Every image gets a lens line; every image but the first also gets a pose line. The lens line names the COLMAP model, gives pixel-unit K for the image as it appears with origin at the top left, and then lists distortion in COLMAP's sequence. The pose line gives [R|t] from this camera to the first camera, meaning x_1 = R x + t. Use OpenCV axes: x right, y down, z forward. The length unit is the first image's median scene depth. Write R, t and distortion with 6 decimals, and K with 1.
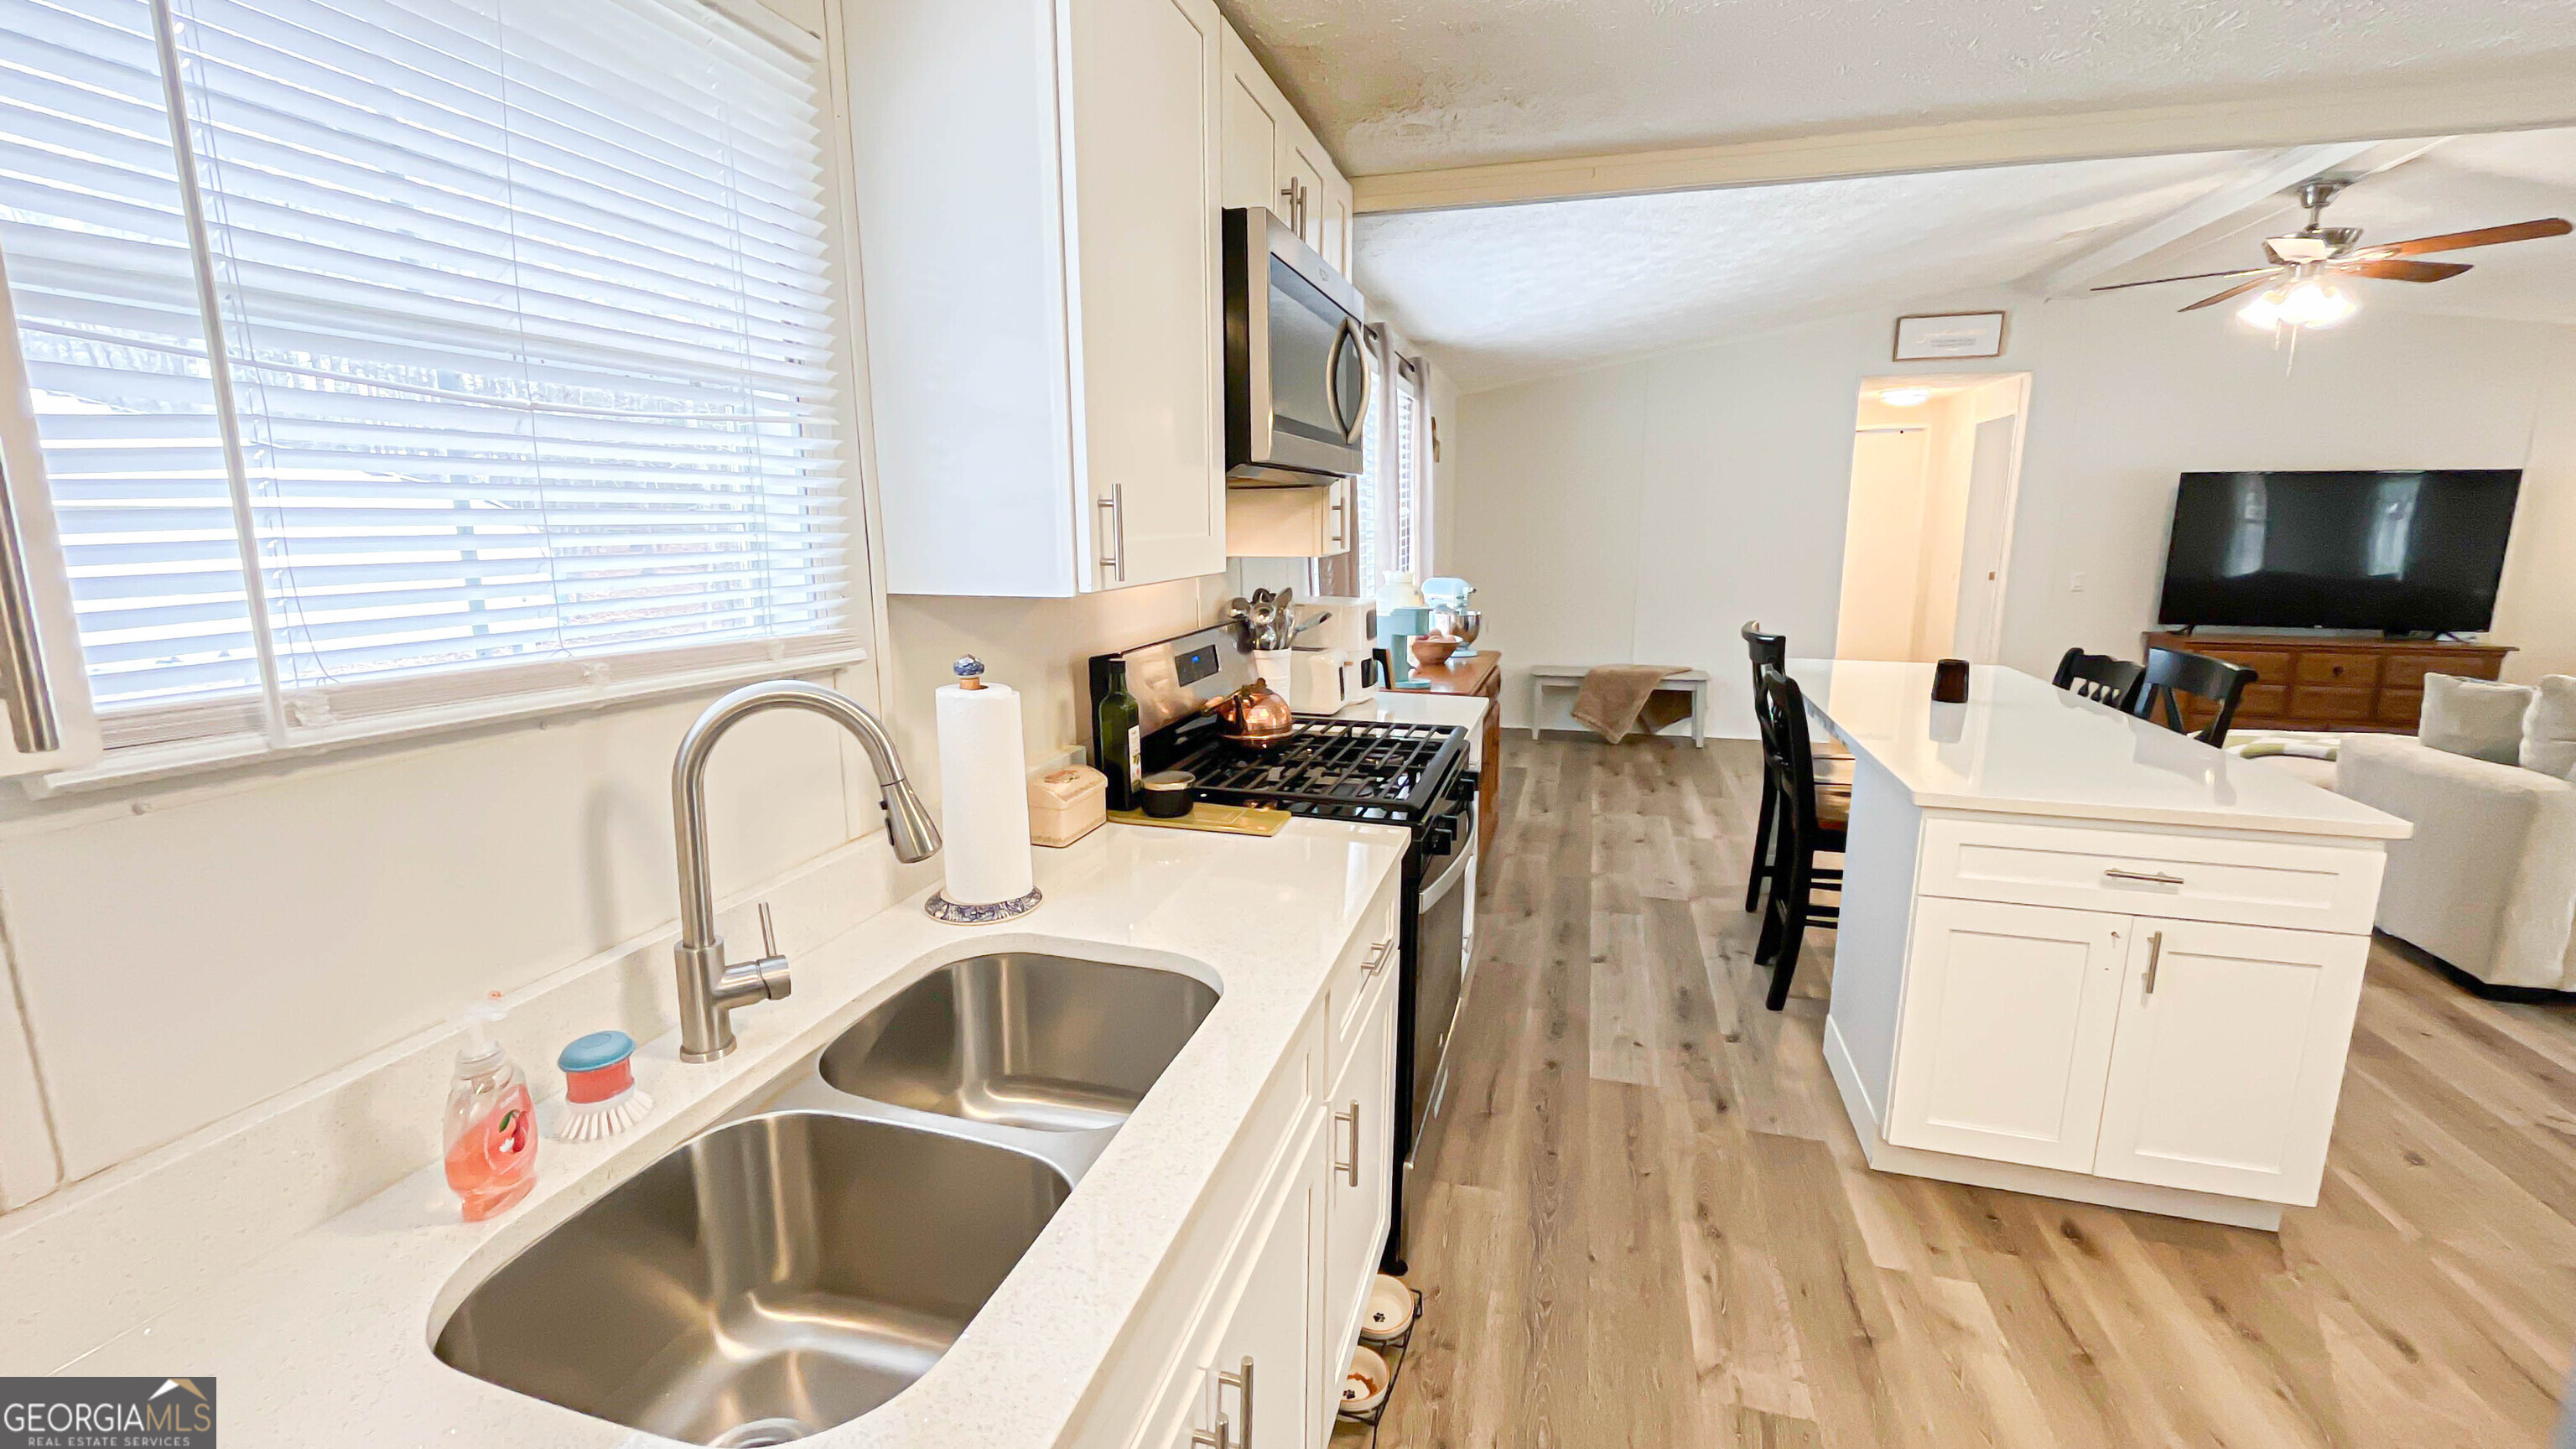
lens RADIAL K [[1045.9, 0, 1279.0], [0, 1045.9, 712.3], [0, 0, 1]] dist [-0.002394, -0.000198]
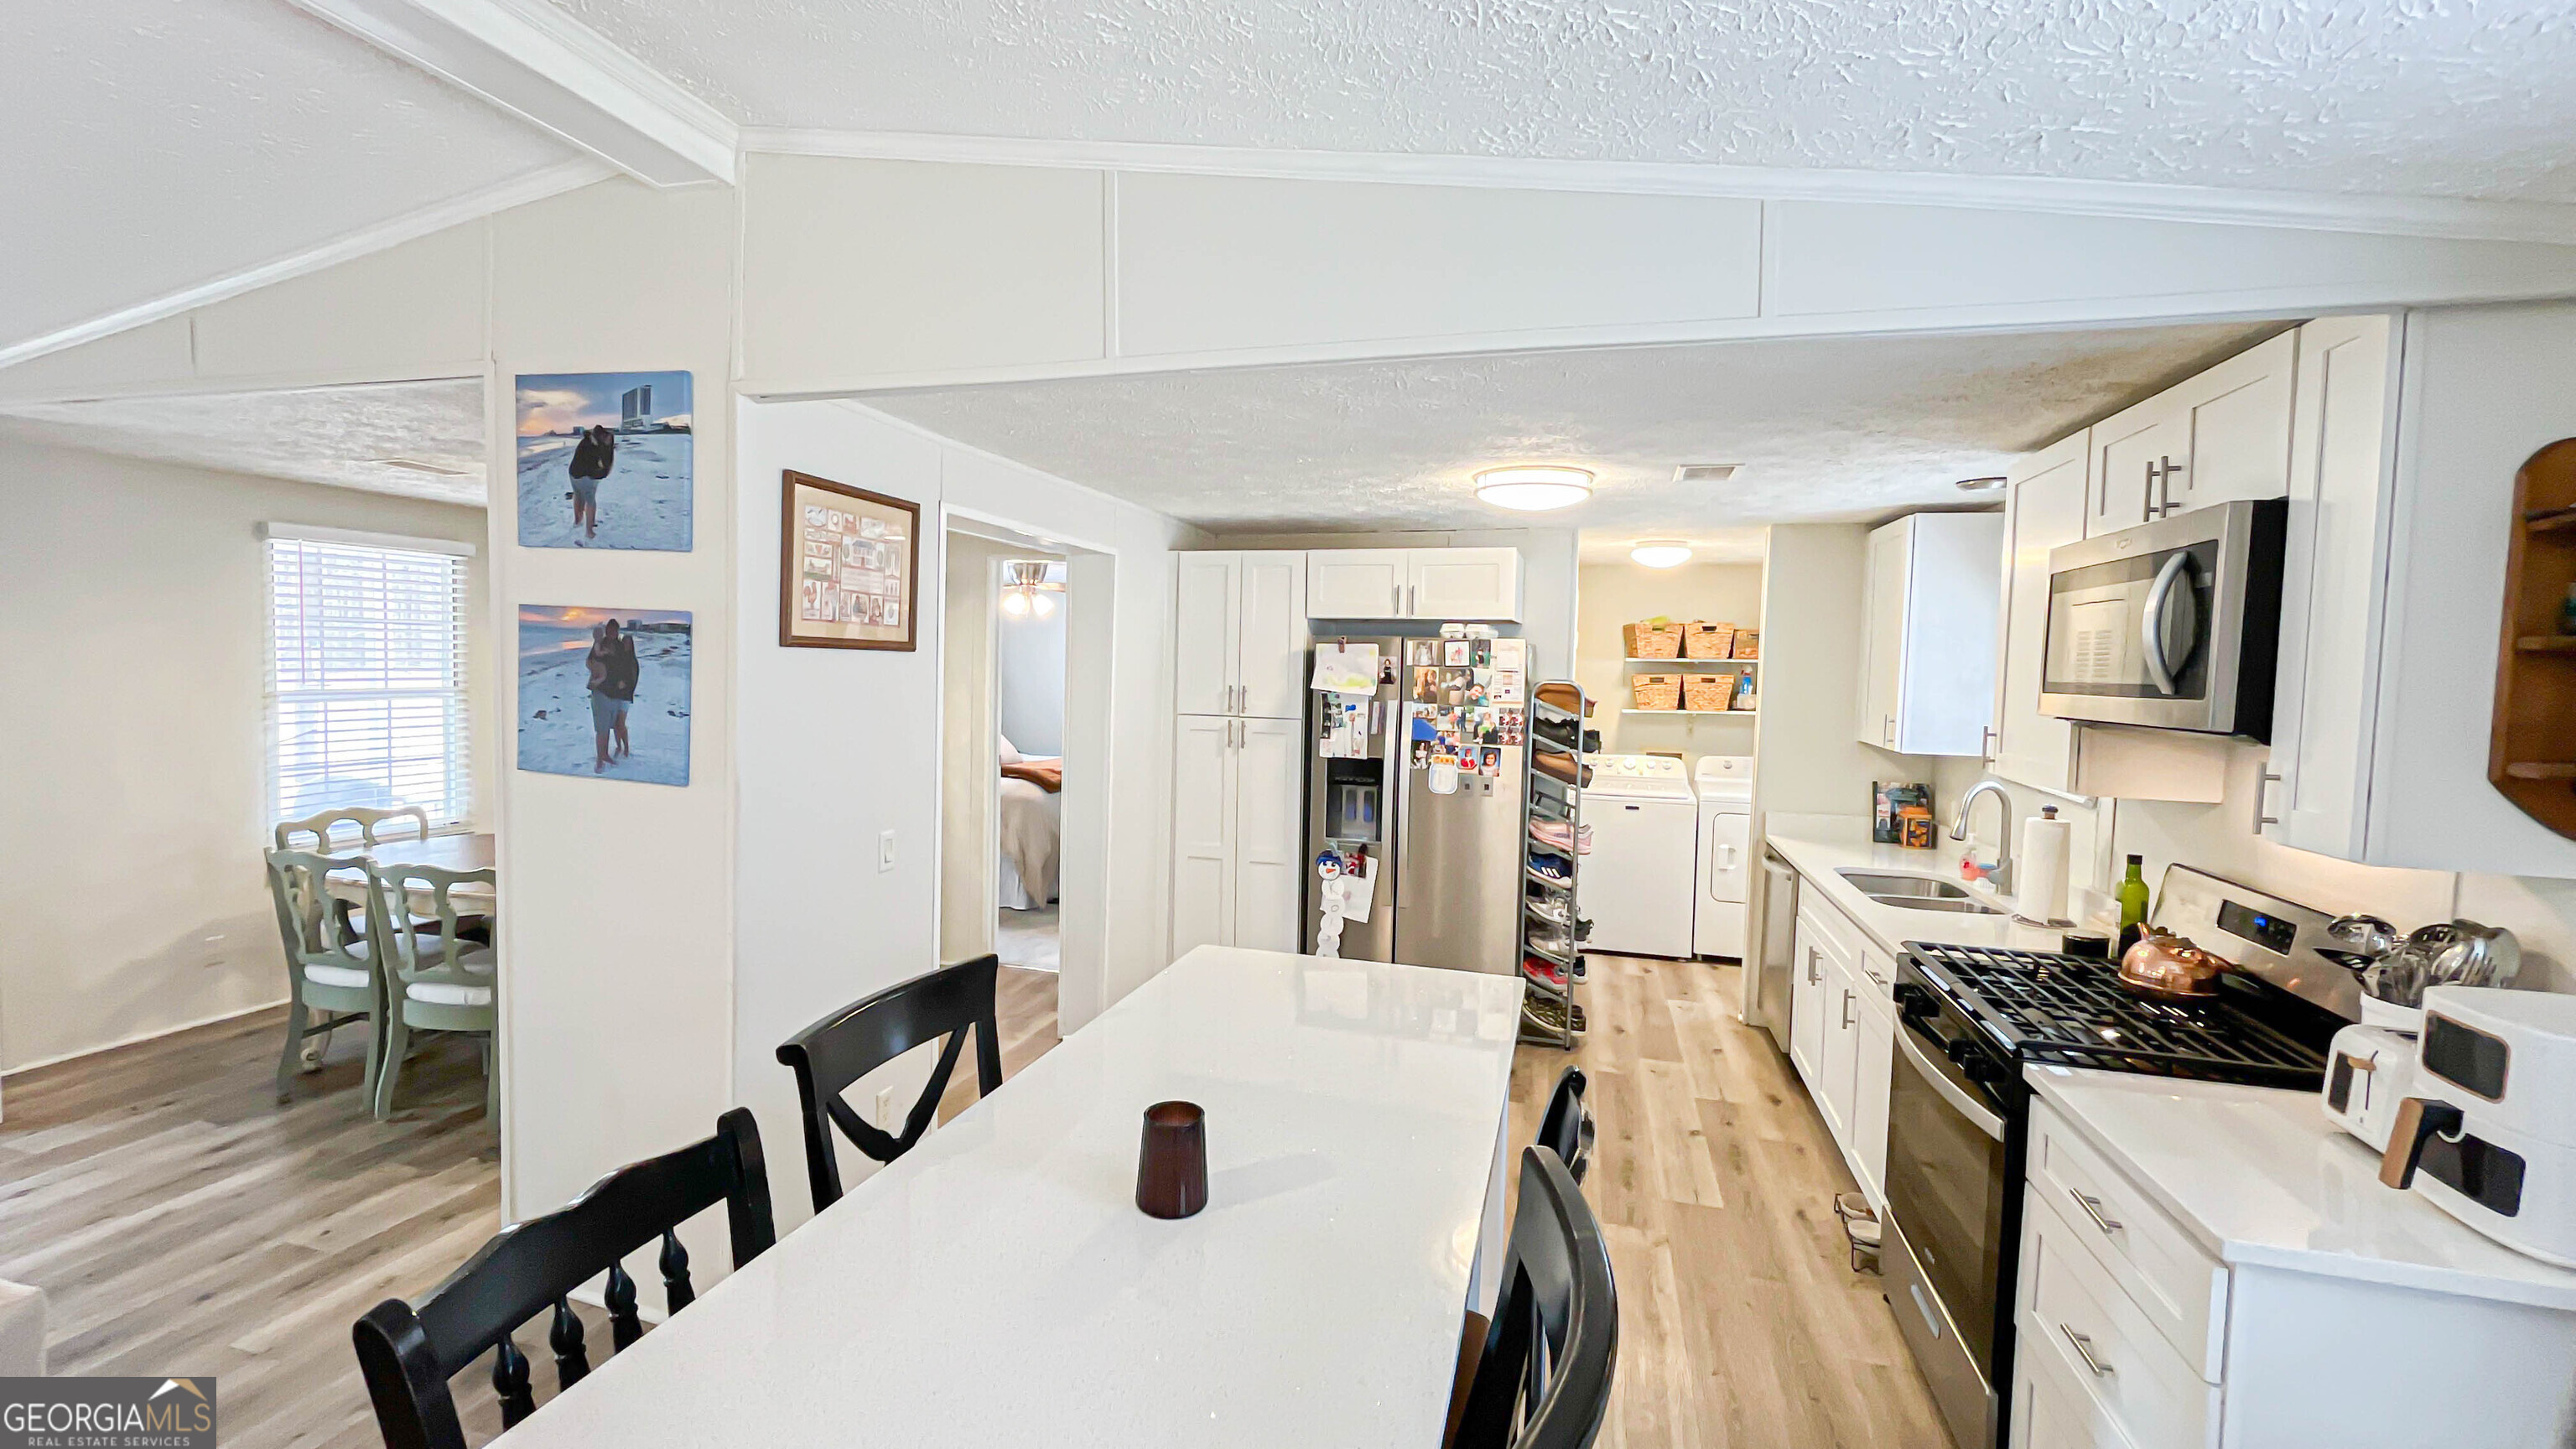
lens RADIAL K [[1045.9, 0, 1283.6], [0, 1045.9, 714.2], [0, 0, 1]] dist [-0.002394, -0.000198]
pose [[-0.999610, -0.022654, -0.016346, 0.490439], [-0.025848, 0.971983, 0.233624, -0.256295], [0.010595, 0.233956, -0.972190, 1.118264]]
